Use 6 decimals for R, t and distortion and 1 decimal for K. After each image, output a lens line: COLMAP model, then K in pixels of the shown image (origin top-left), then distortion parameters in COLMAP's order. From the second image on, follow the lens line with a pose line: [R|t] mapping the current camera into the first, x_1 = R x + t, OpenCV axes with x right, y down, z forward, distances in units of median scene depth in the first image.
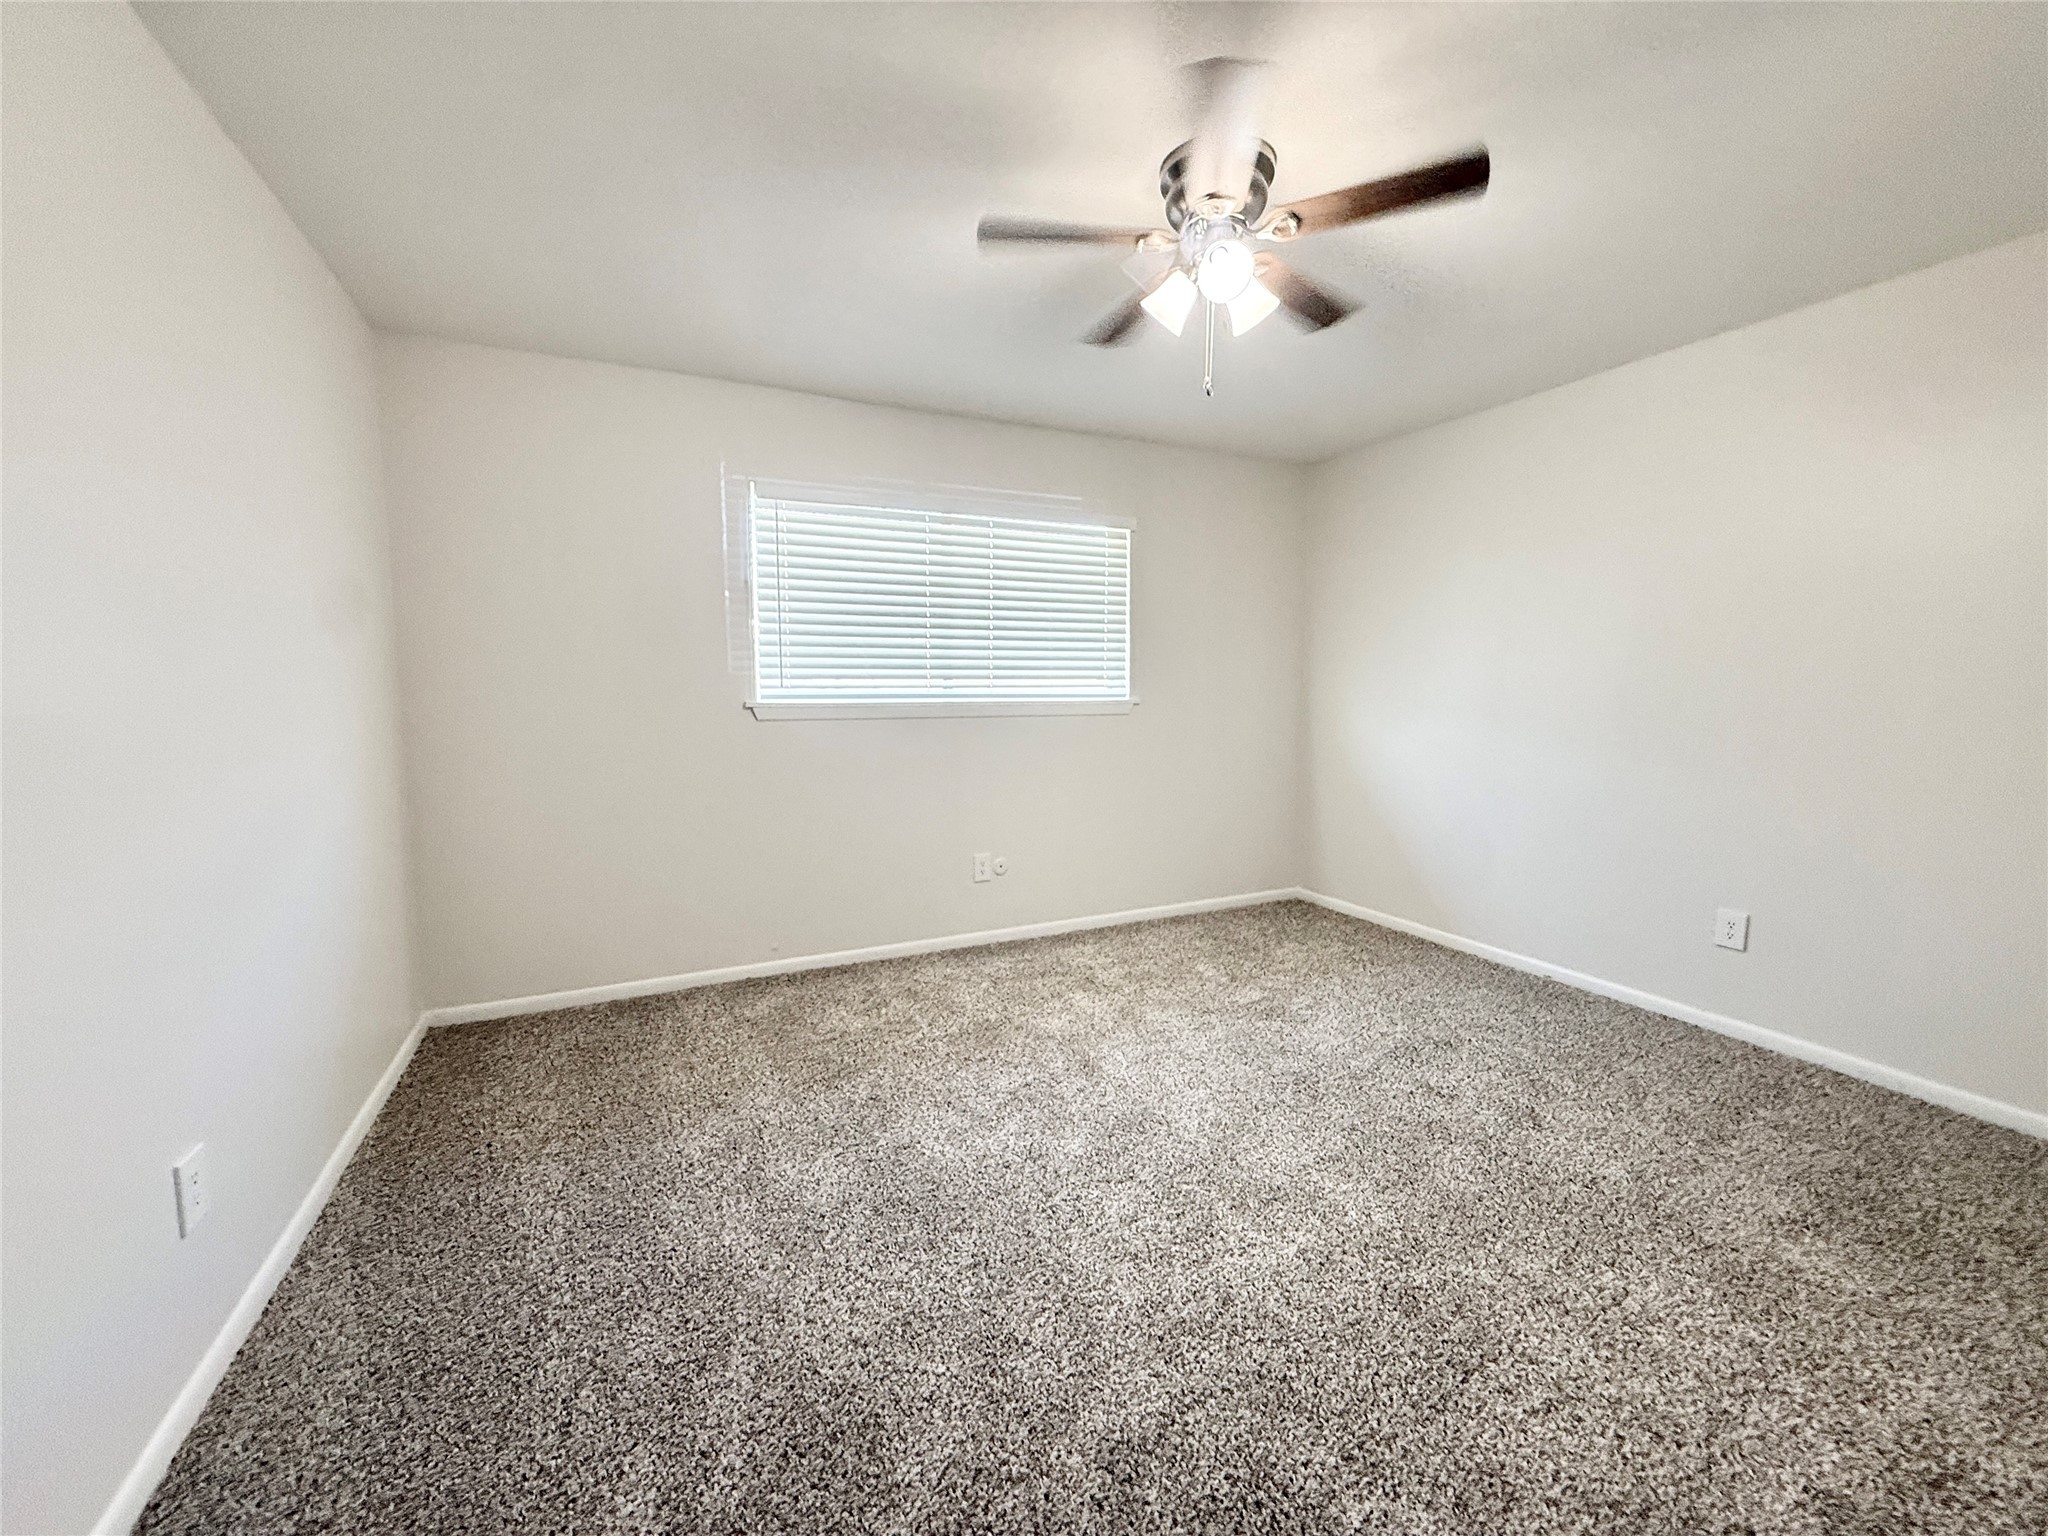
lens RADIAL K [[815.9, 0, 1018.6], [0, 815.9, 770.3], [0, 0, 1]] dist [0.000017, 0.000251]
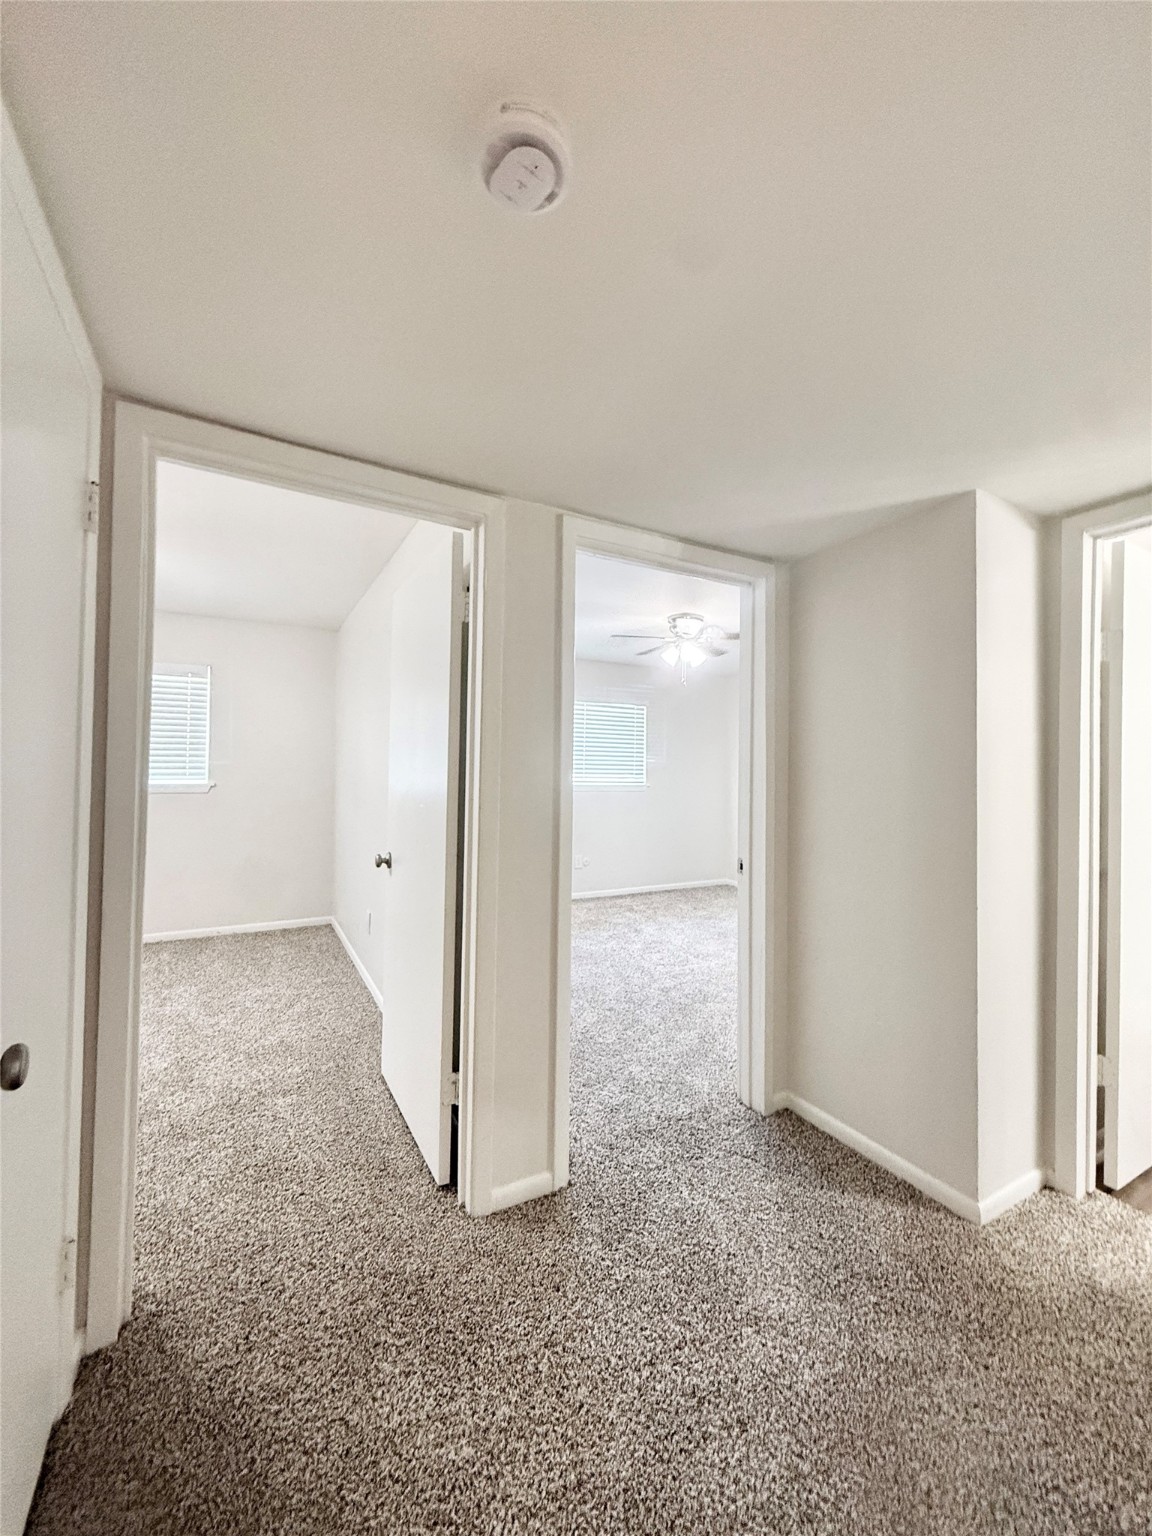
lens RADIAL K [[611.9, 0, 575.5], [0, 611.9, 765.4], [0, 0, 1]] dist [0.000017, 0.000251]
pose [[0.997865, 0.020259, 0.062086, -0.176869], [-0.012895, 0.993072, -0.116795, 0.063009], [-0.064022, 0.115745, 0.991214, -0.692451]]
